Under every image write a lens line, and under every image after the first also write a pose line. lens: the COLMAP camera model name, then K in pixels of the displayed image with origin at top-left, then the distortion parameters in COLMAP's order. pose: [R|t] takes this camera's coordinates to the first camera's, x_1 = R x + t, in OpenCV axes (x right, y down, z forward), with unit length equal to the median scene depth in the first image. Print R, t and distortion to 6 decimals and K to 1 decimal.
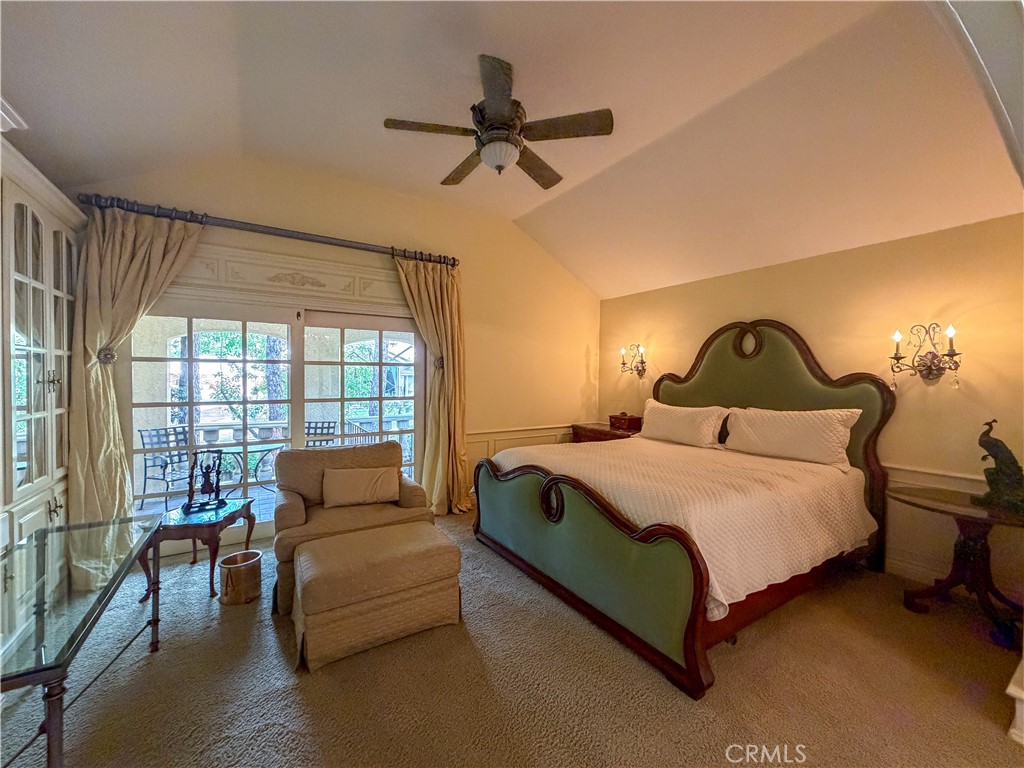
lens RADIAL K [[406.3, 0, 510.2], [0, 406.3, 383.5], [0, 0, 1]] dist [-0.006951, 0.000625]
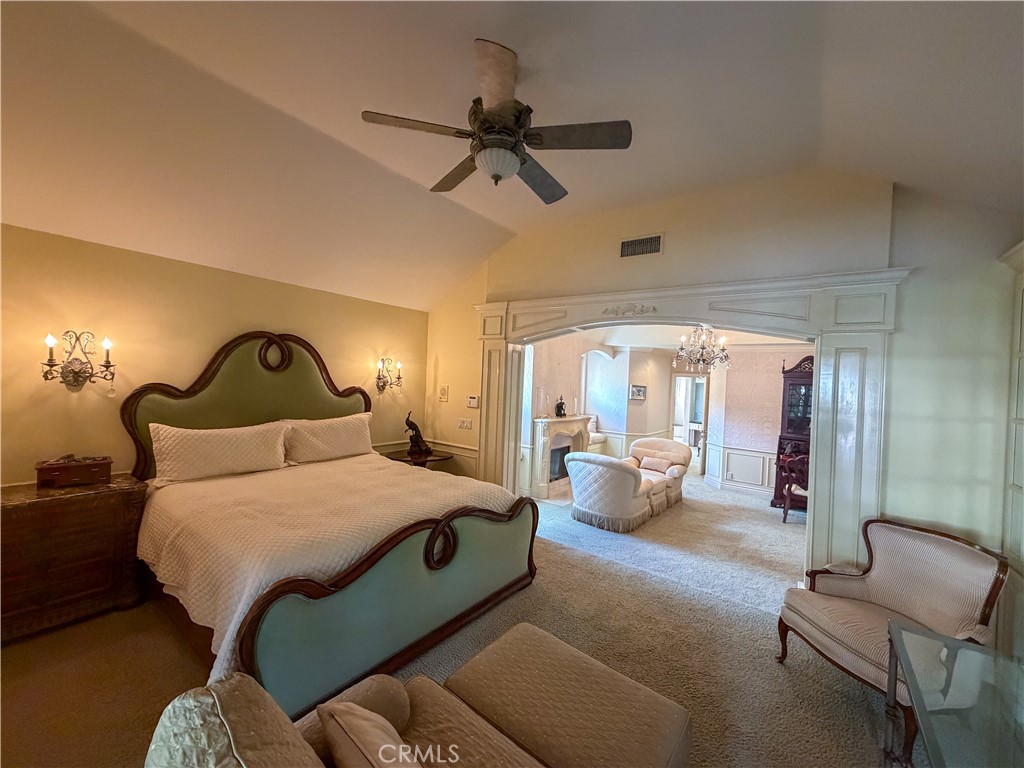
lens RADIAL K [[406.3, 0, 510.8], [0, 406.3, 386.0], [0, 0, 1]] dist [-0.006951, 0.000625]
pose [[-0.418085, 0.002512, 0.908405, -0.538202], [0.005104, 0.999987, -0.000416, -0.020085], [-0.908394, 0.004462, -0.418092, 0.861292]]
